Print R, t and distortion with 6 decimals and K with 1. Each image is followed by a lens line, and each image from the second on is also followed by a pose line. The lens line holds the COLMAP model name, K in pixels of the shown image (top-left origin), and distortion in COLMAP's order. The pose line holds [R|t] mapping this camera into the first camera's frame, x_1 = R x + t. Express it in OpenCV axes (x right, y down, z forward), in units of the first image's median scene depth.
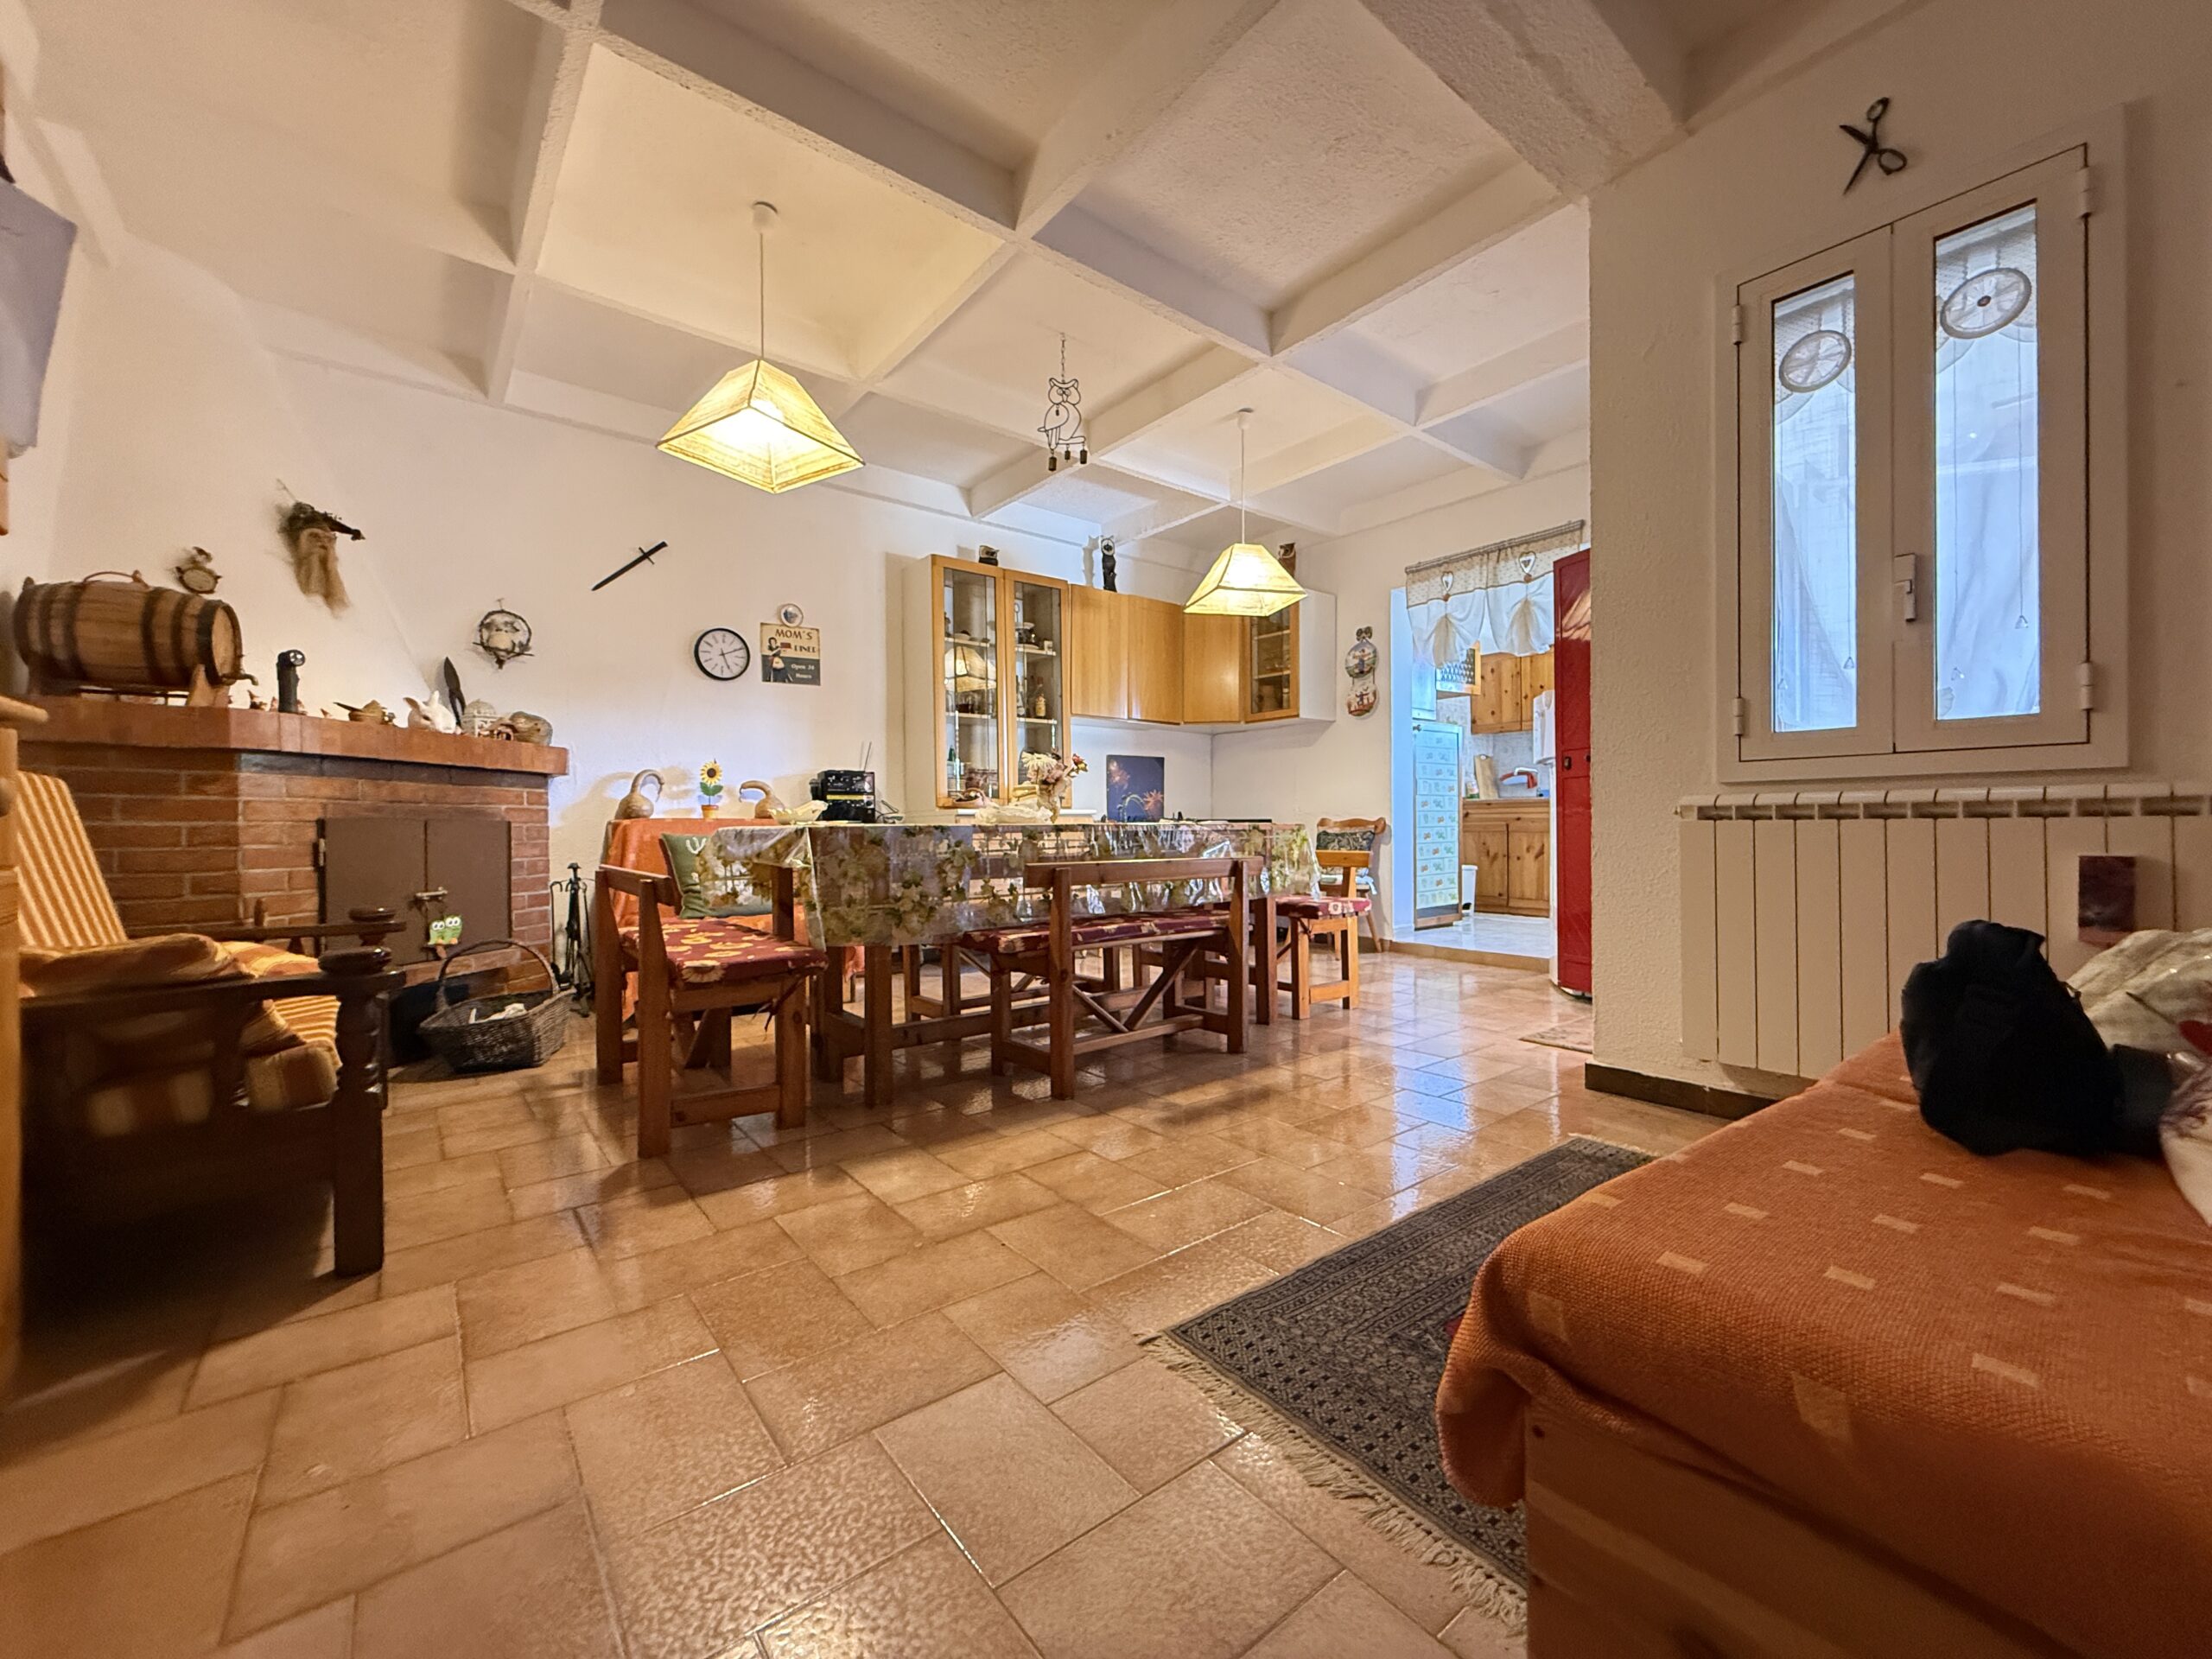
lens RADIAL K [[870.9, 0, 1100.4], [0, 870.9, 825.1], [0, 0, 1]] dist [-0.001686, -0.000224]
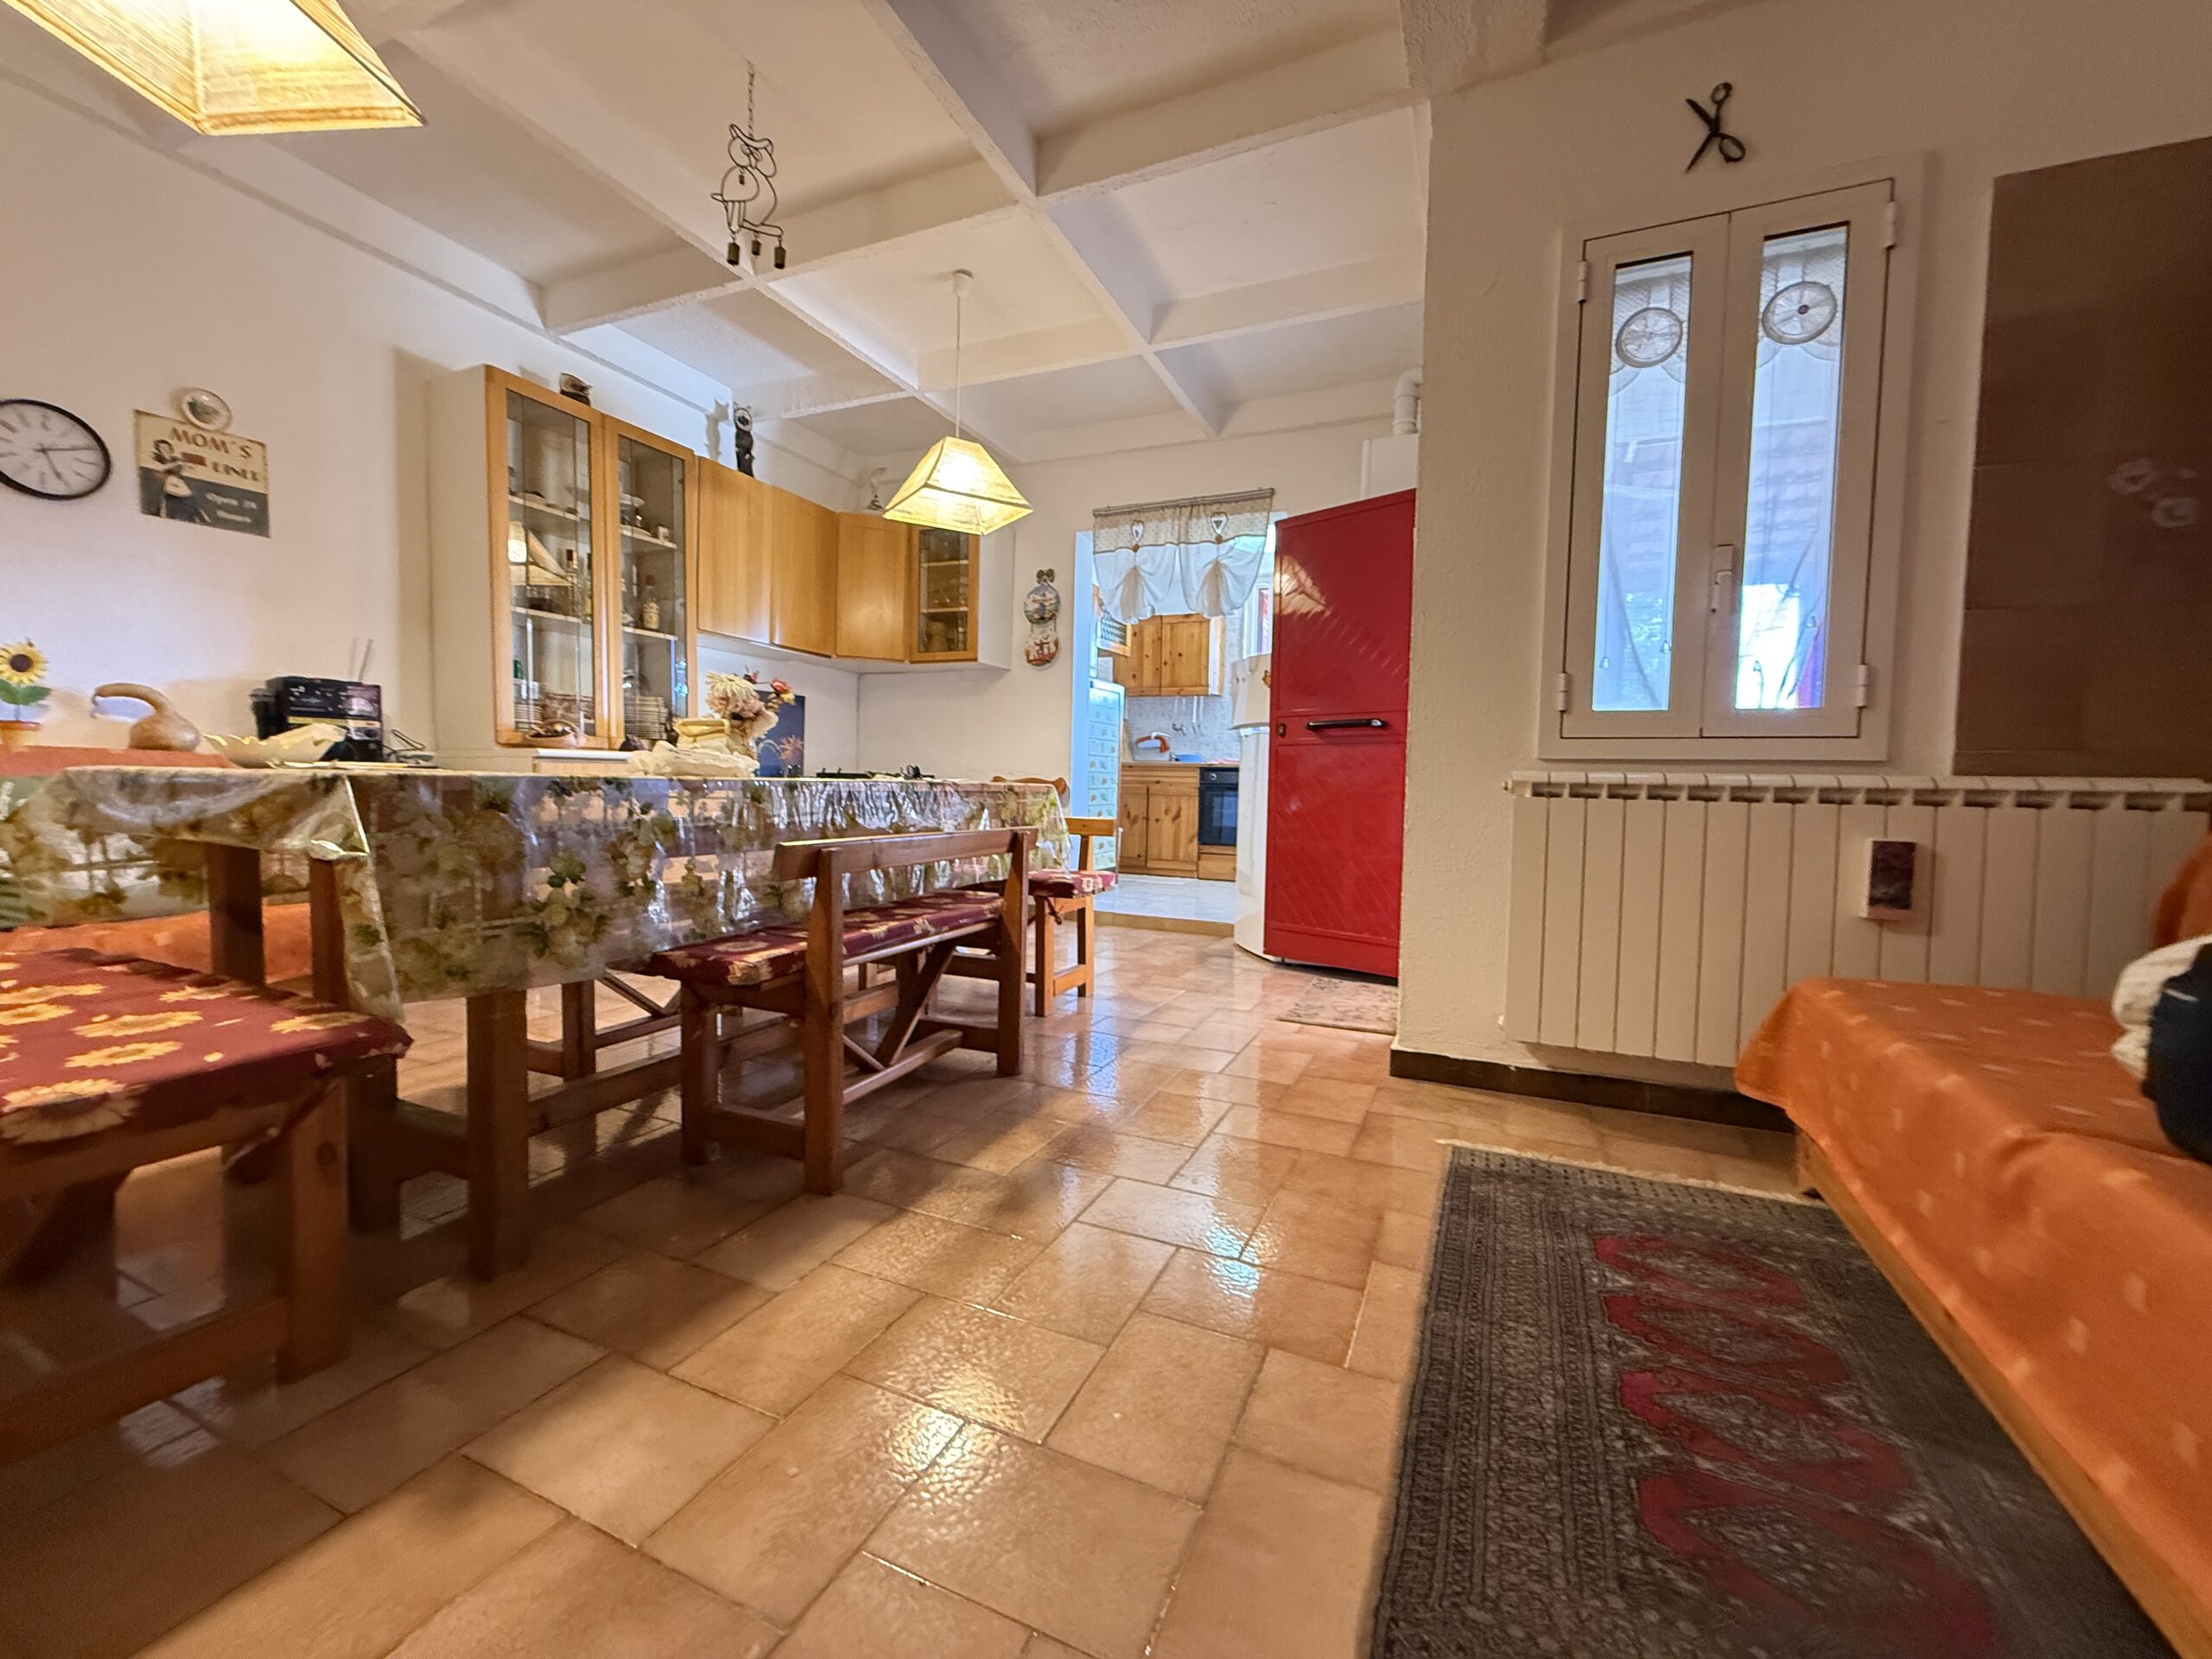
lens RADIAL K [[874.9, 0, 1094.4], [0, 874.9, 826.4], [0, 0, 1]] dist [-0.001449, -0.000509]
pose [[0.885599, 0.004045, 0.464433, -0.162819], [-0.029266, 0.998461, 0.047108, -0.003600], [-0.463528, -0.055311, 0.884354, 0.307224]]
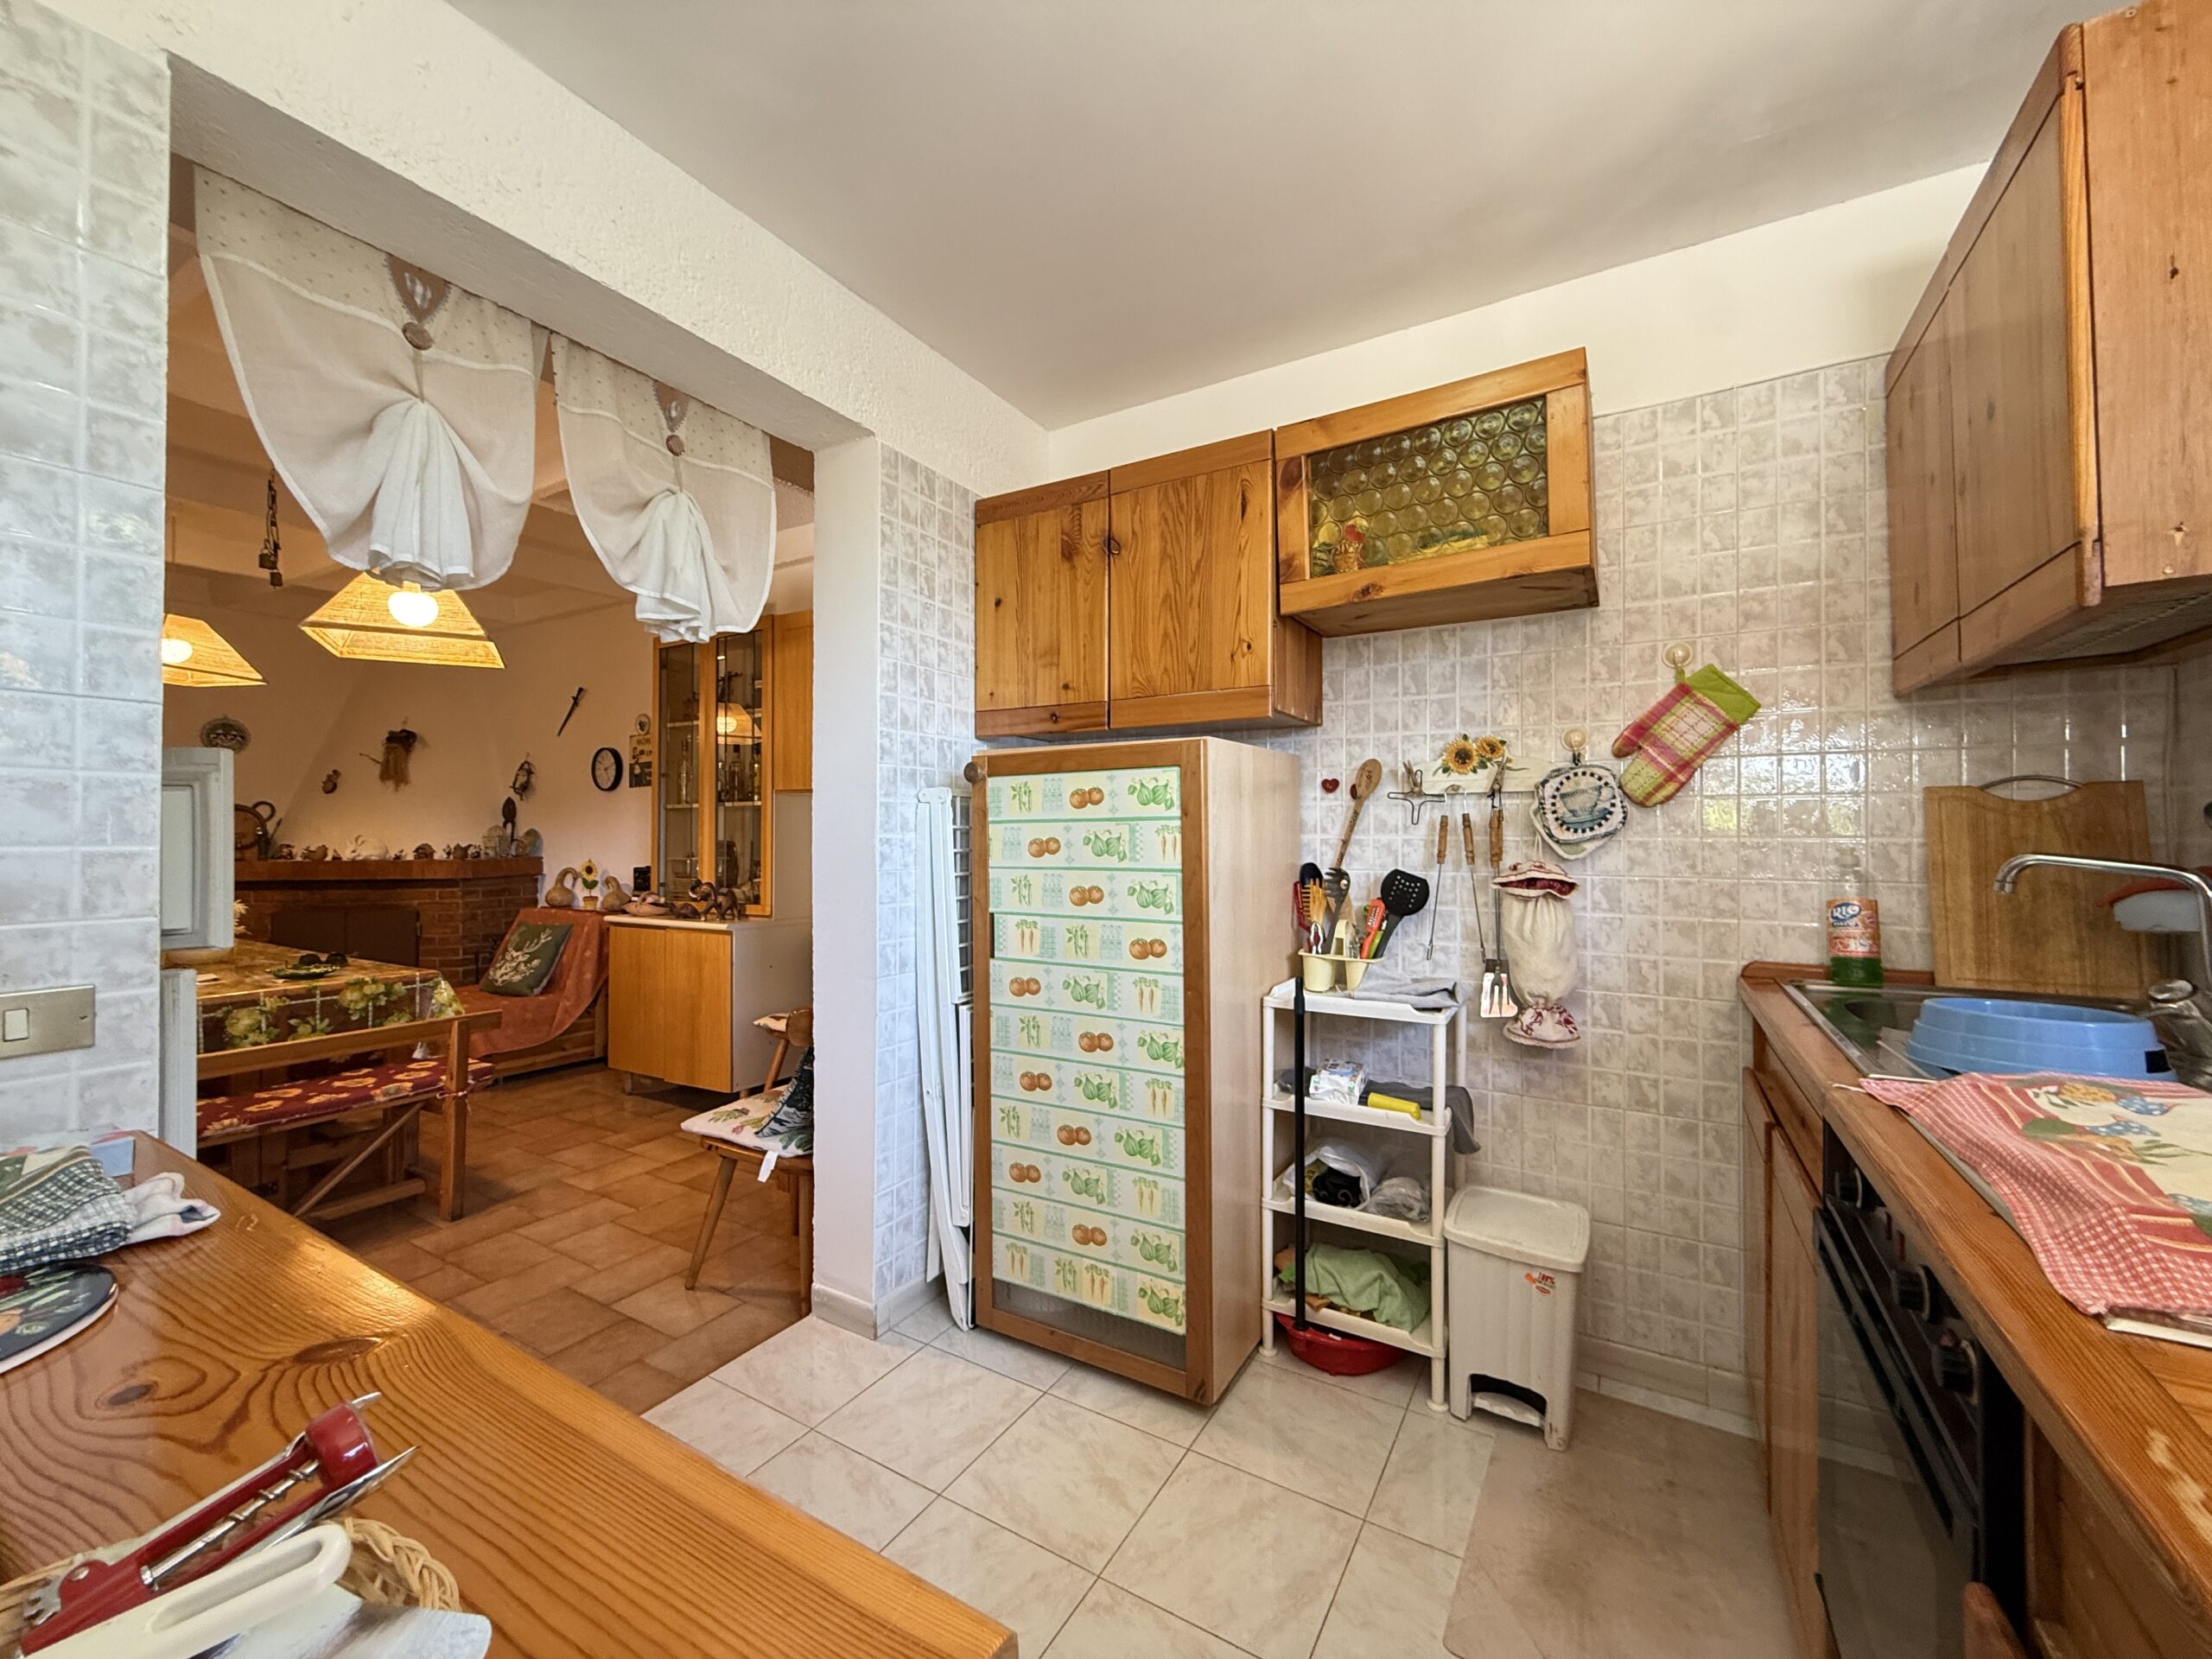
lens RADIAL K [[872.6, 0, 1100.2], [0, 872.6, 824.8], [0, 0, 1]] dist [-0.001391, -0.000209]
pose [[0.362364, -0.006668, -0.932013, 1.547312], [0.000210, 0.999975, -0.007073, -0.187007], [0.932037, 0.002367, 0.362356, 2.004413]]
